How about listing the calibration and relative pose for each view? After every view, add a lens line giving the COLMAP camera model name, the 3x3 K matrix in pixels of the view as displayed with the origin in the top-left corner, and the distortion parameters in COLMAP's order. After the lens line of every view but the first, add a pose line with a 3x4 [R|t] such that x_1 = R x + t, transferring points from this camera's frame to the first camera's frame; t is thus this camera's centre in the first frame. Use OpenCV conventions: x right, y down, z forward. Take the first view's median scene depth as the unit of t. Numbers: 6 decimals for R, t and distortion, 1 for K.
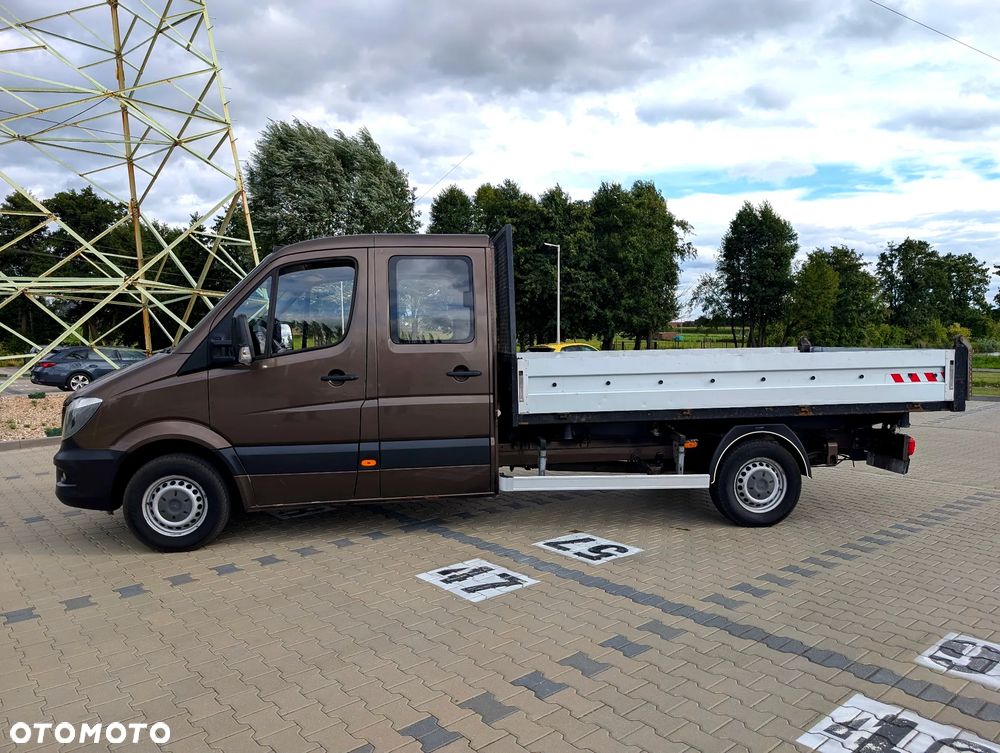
lens RADIAL K [[704.5, 0, 520.0], [0, 704.5, 378.3], [0, 0, 1]] dist [0.017627, -0.006794]
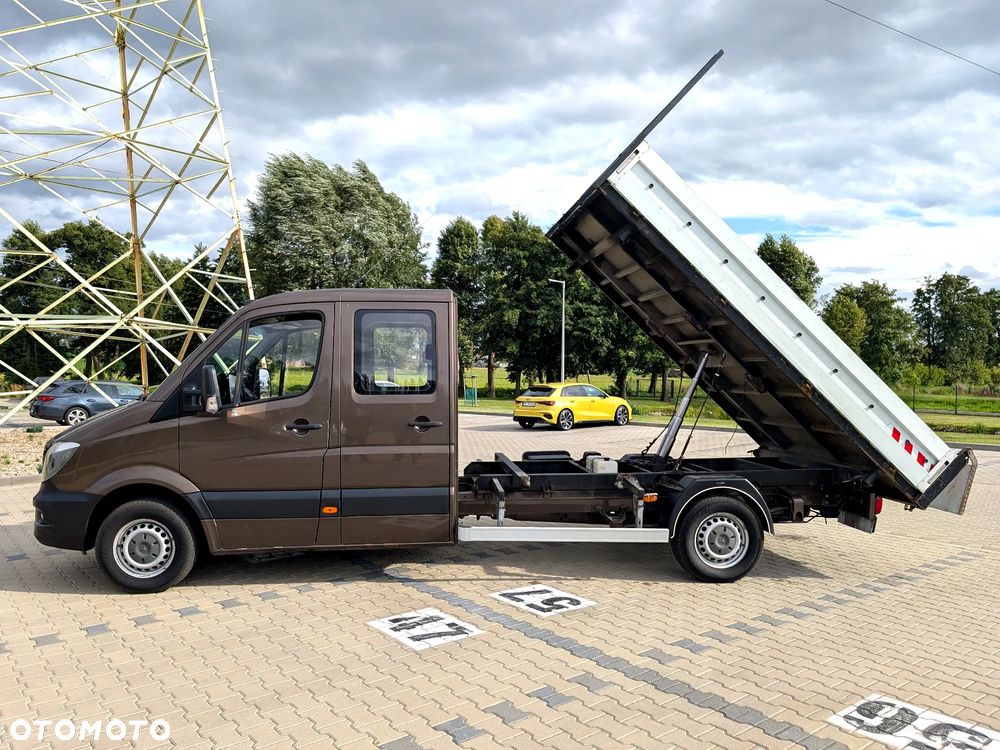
lens RADIAL K [[739.4, 0, 498.6], [0, 739.4, 388.5], [0, 0, 1]] dist [0.006747, 0.007807]
pose [[0.998877, 0.013542, -0.045393, 0.069364], [-0.015178, 0.999241, -0.035884, -0.020456], [0.044873, 0.036533, 0.998324, -0.064754]]
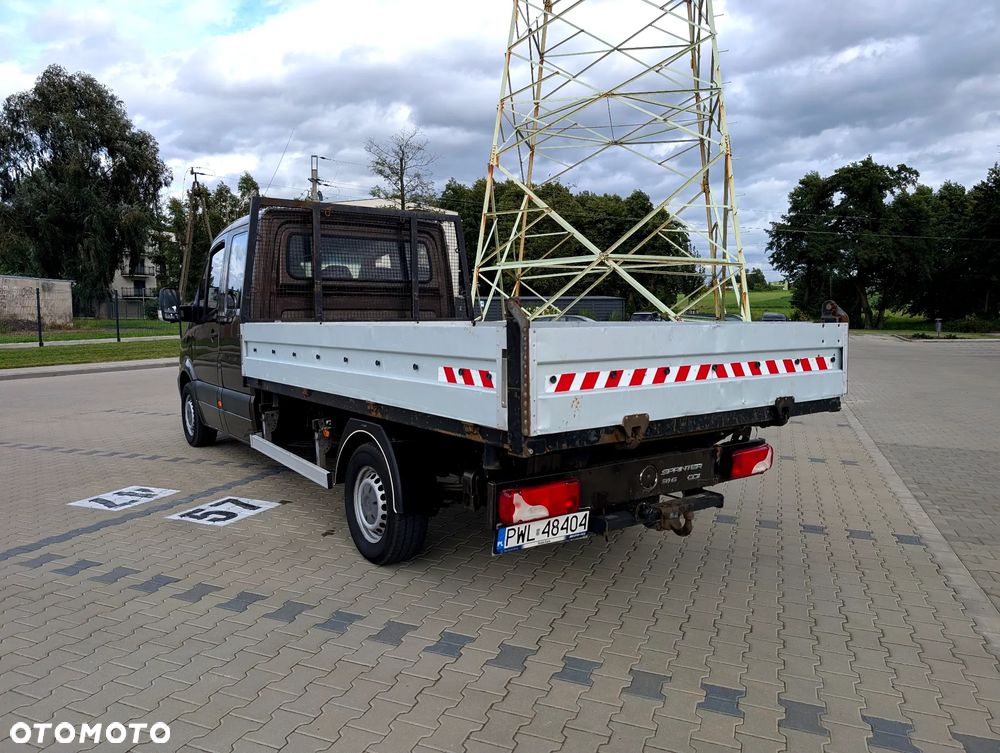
lens RADIAL K [[728.7, 0, 509.2], [0, 728.7, 370.3], [0, 0, 1]] dist [0.019411, -0.006044]
pose [[0.462717, 0.078476, -0.883026, 1.063554], [-0.053130, 0.996739, 0.060741, -0.041510], [0.884913, 0.018810, 0.465377, 0.770531]]
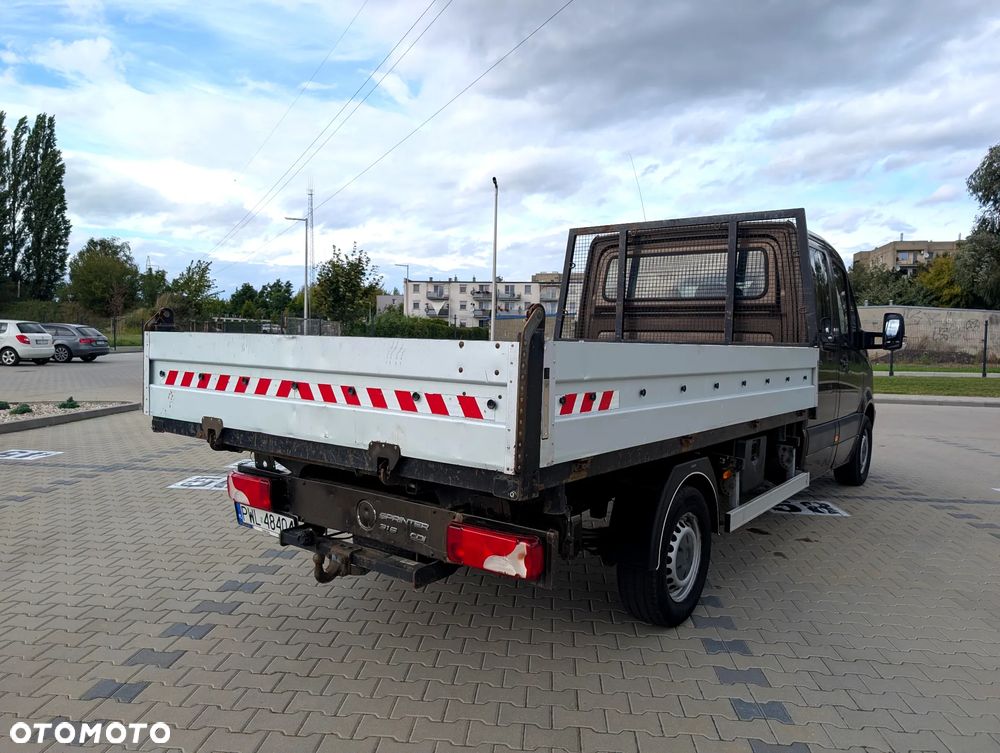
lens RADIAL K [[731.2, 0, 500.0], [0, 731.2, 380.5], [0, 0, 1]] dist [0.006858, -0.002883]
pose [[-0.721382, 0.035953, -0.691603, 0.859047], [-0.052709, 0.992905, 0.106595, -0.082625], [0.690528, 0.113349, -0.714369, 1.679045]]
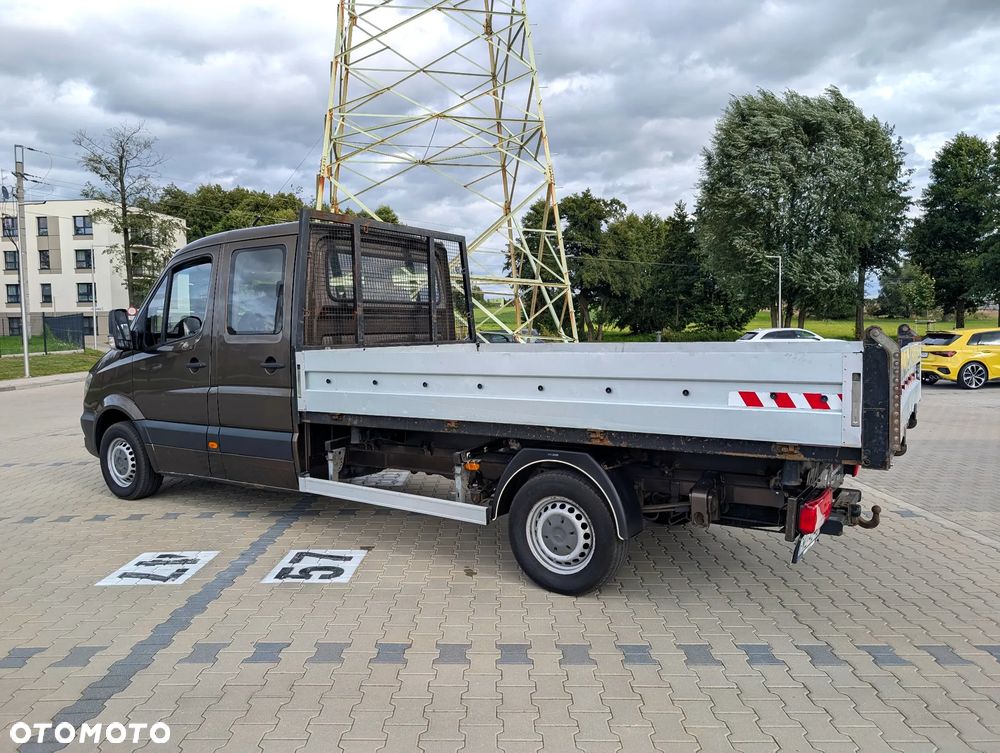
lens RADIAL K [[722.4, 0, 524.6], [0, 722.4, 378.7], [0, 0, 1]] dist [0.008482, -0.002738]
pose [[0.768736, 0.047727, -0.637783, 0.770630], [-0.032853, 0.998842, 0.035147, -0.032230], [0.638722, -0.006066, 0.769414, 0.413612]]
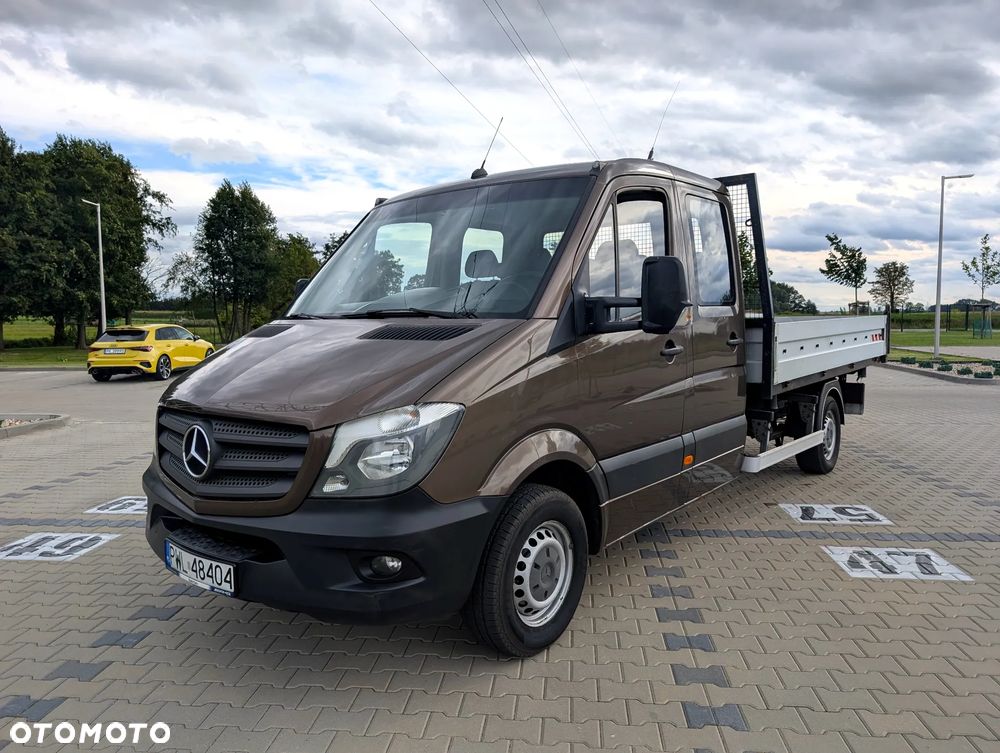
lens RADIAL K [[701.7, 0, 500.9], [0, 701.7, 358.7], [0, 0, 1]] dist [0.006628, 0.004291]
pose [[0.740430, -0.041561, 0.670848, -0.802310], [0.044933, 0.998914, 0.012292, -0.009981], [-0.670630, 0.021042, 0.741493, 0.511344]]
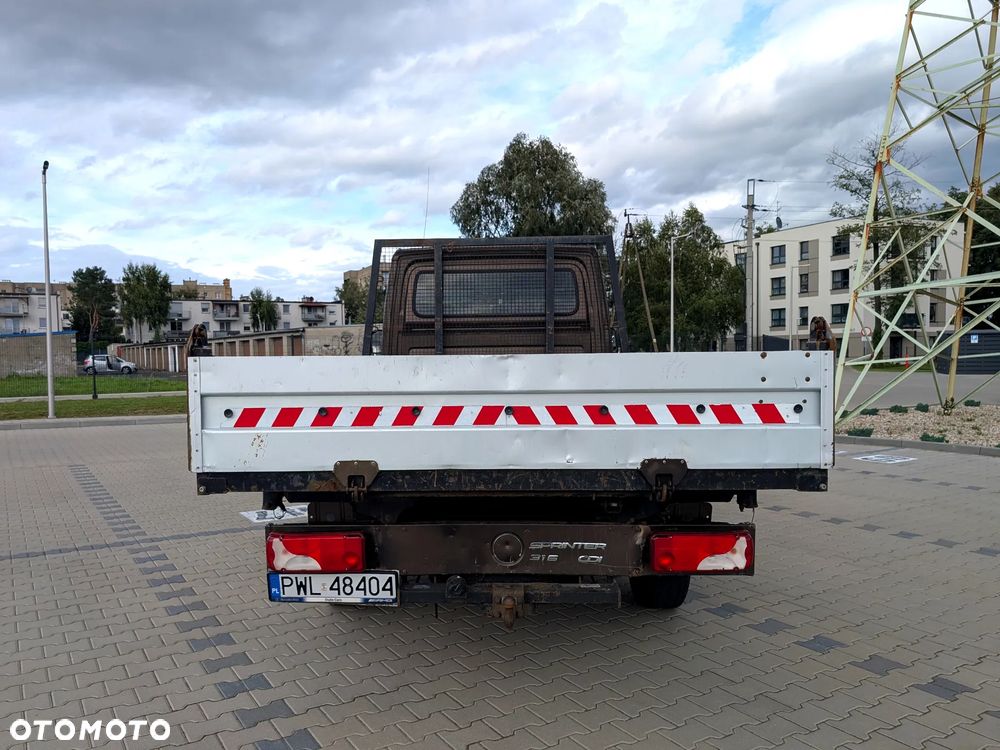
lens RADIAL K [[779.0, 0, 469.7], [0, 779.0, 404.3], [0, 0, 1]] dist [0.042447, -0.005689]
pose [[-0.176765, 0.068666, -0.981855, 1.092276], [-0.042972, 0.996074, 0.077397, -0.056744], [0.983314, 0.055874, -0.173121, 1.266748]]
